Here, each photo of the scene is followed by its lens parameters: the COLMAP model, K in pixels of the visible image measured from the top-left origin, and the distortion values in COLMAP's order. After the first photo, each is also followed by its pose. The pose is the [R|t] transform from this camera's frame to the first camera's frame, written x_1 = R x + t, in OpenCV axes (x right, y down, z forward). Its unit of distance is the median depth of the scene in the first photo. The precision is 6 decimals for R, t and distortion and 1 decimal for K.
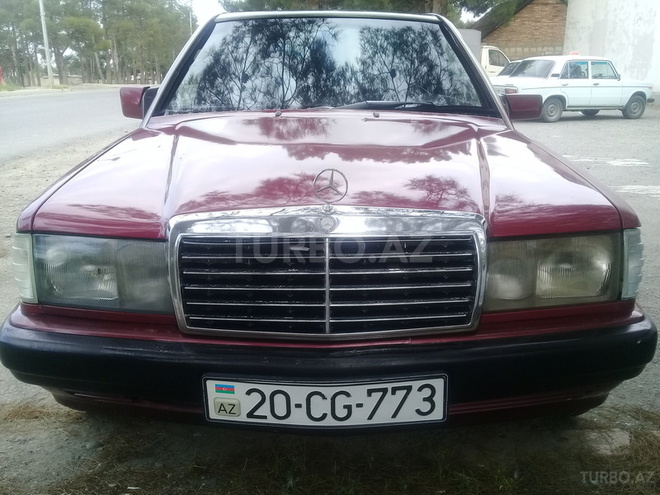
lens RADIAL K [[608.2, 0, 330.0], [0, 608.2, 247.5], [0, 0, 1]] dist [0.085278, -0.159448]
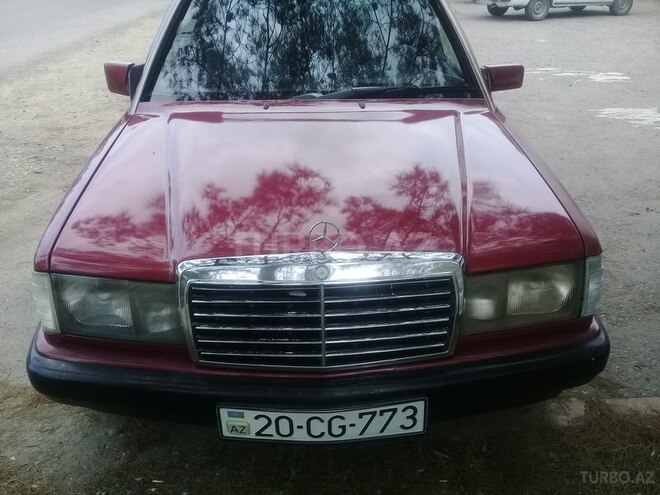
lens RADIAL K [[608.2, 0, 330.0], [0, 608.2, 247.5], [0, 0, 1]] dist [0.085278, -0.159448]
pose [[0.999389, -0.019664, 0.028884, -0.021059], [0.014273, 0.984244, 0.176239, -0.276791], [-0.031895, -0.175719, 0.983923, -0.086897]]
